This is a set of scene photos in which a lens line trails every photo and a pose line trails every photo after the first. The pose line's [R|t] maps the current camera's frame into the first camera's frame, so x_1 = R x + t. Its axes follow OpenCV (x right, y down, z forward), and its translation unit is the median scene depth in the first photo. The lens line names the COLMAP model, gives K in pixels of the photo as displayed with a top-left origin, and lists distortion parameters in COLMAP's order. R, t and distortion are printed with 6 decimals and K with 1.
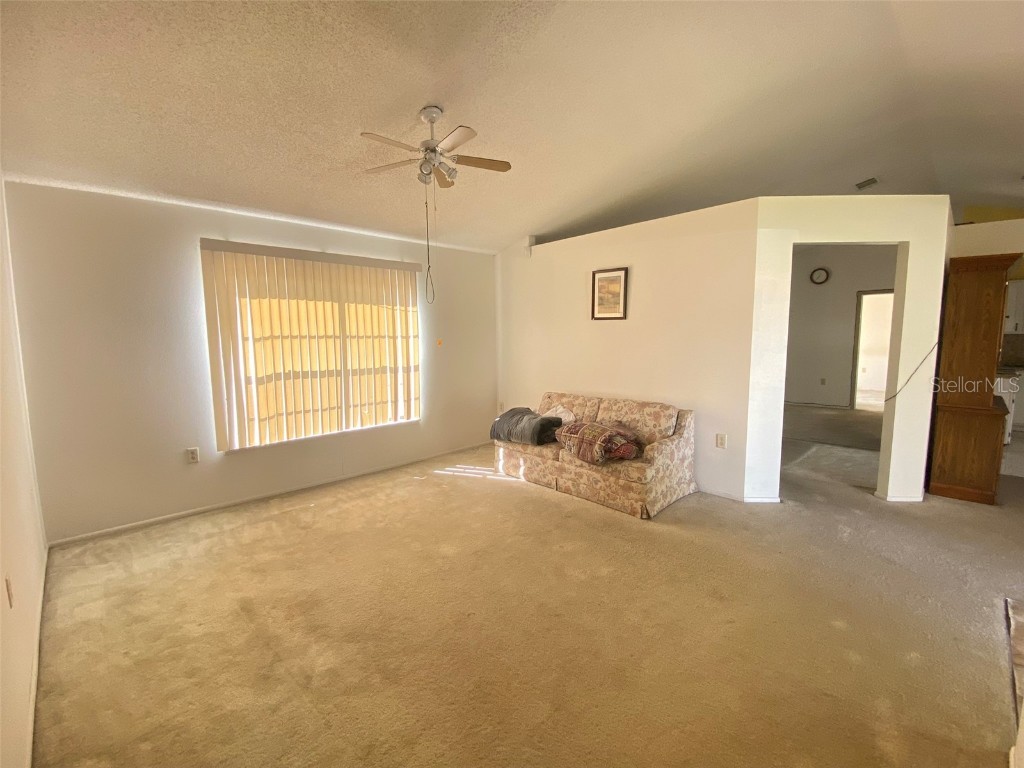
lens RADIAL K [[448.1, 0, 511.0], [0, 448.1, 386.8], [0, 0, 1]] dist [0.045325, -0.029215]
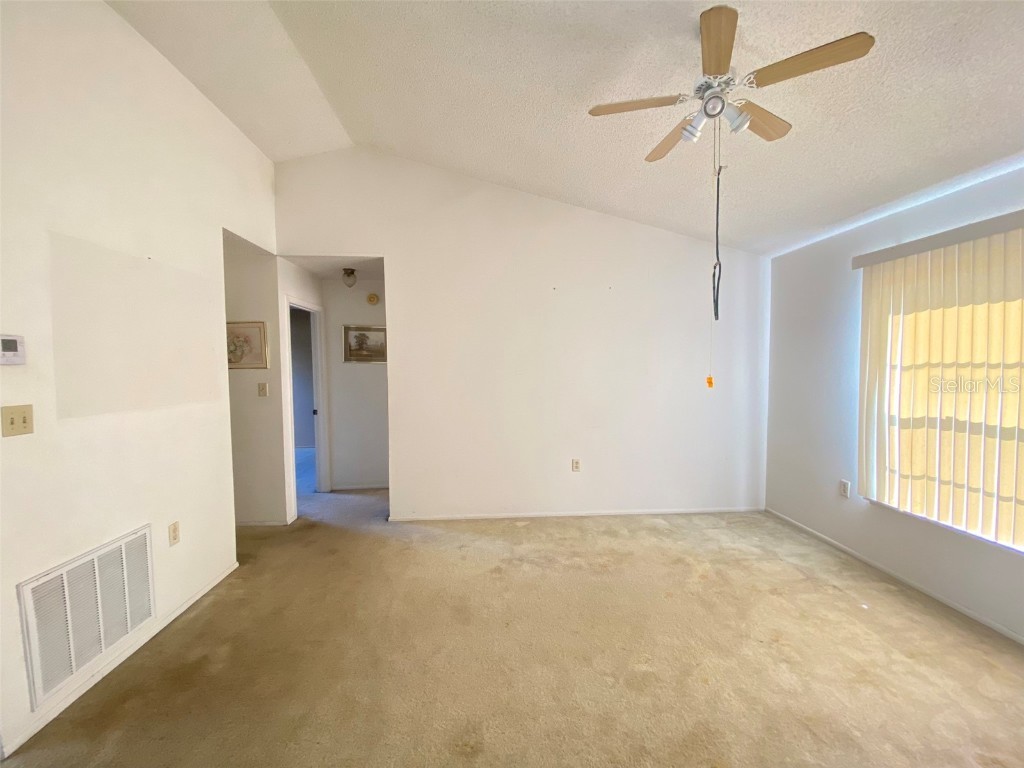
lens RADIAL K [[420.9, 0, 512.0], [0, 420.9, 384.0], [0, 0, 1]] dist [0.024979, -0.021822]
pose [[-0.651928, 0.051618, -0.756522, 0.388440], [-0.070676, 0.989201, 0.128399, -0.121889], [0.754980, 0.137175, -0.641240, 0.960872]]
